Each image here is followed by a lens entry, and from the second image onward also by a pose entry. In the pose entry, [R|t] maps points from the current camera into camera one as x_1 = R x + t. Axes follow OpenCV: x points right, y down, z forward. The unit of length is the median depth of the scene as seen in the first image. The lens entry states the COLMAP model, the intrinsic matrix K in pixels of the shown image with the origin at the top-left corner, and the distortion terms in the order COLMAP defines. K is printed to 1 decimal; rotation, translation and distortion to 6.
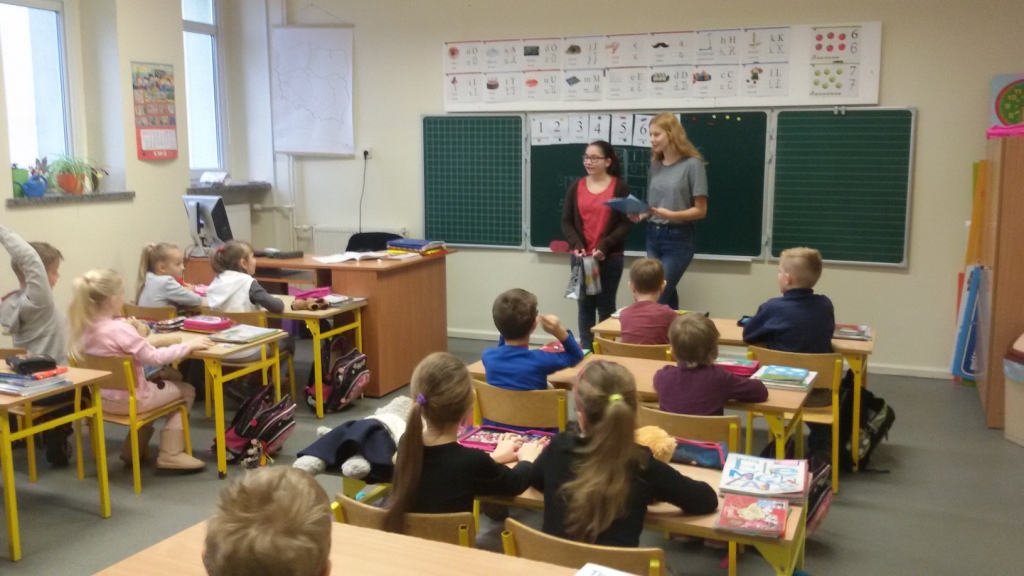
lens RADIAL K [[978.4, 0, 512.0], [0, 978.4, 288.0], [0, 0, 1]] dist [0.228079, -0.492616]
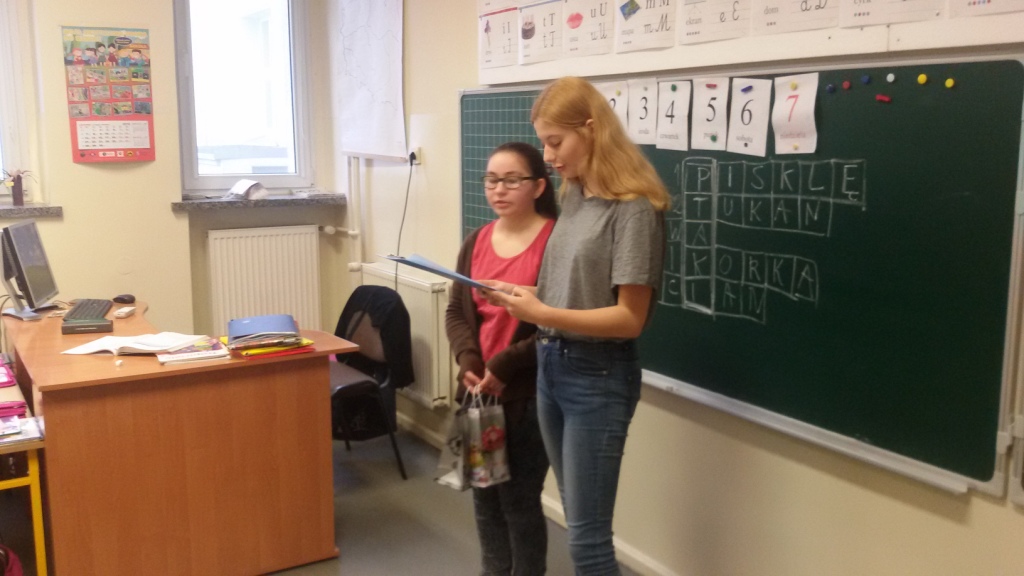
lens RADIAL K [[962.0, 0, 512.0], [0, 962.0, 288.0], [0, 0, 1]] dist [0.164833, -0.429981]
pose [[0.807628, 0.097549, -0.581568, 0.295647], [-0.091339, 0.995014, 0.040055, -0.094336], [0.582576, 0.020771, 0.812511, 0.607814]]
